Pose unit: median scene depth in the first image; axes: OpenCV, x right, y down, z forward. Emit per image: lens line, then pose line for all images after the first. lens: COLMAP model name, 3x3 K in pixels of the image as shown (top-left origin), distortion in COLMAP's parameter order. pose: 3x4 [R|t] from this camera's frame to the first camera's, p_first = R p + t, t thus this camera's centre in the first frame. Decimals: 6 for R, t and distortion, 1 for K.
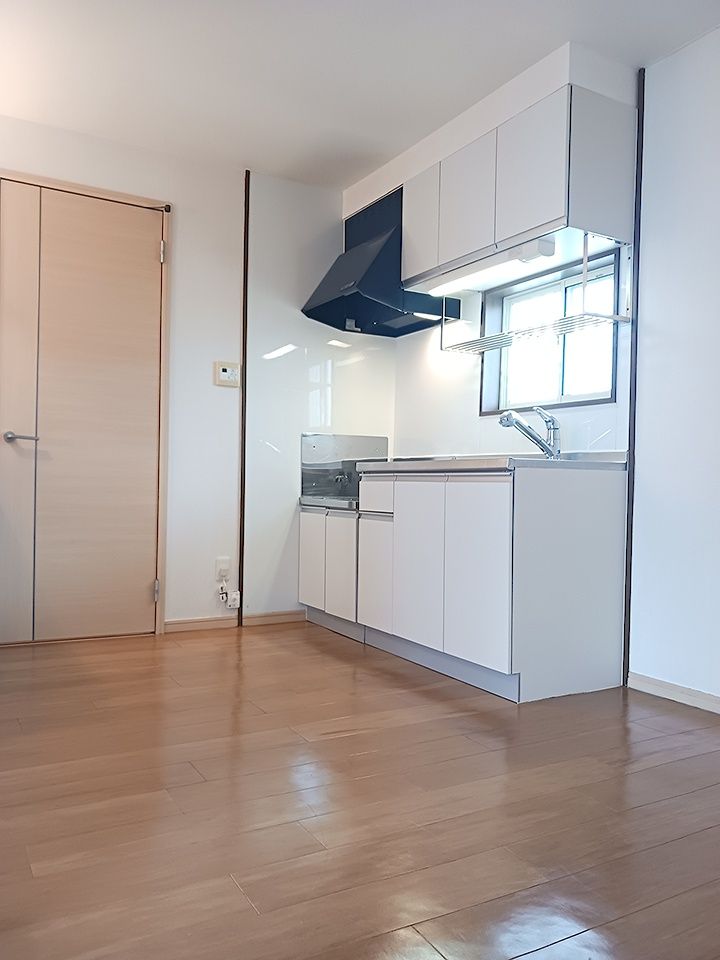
lens RADIAL K [[761.5, 0, 347.3], [0, 761.5, 486.3], [0, 0, 1]] dist [0.228661, -0.591551]
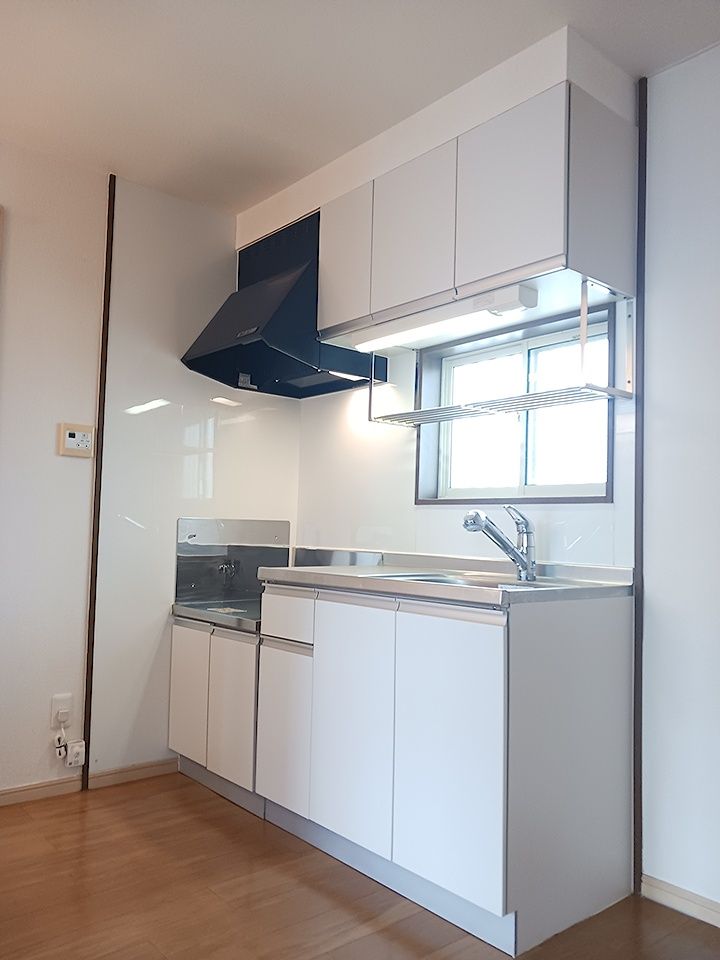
lens RADIAL K [[761.5, 0, 347.3], [0, 761.5, 486.3], [0, 0, 1]] dist [0.228661, -0.591551]
pose [[0.984088, 0.017013, 0.176863, -0.033910], [-0.005828, 0.997960, -0.063570, -0.060342], [-0.177584, 0.061528, 0.982180, 0.245311]]
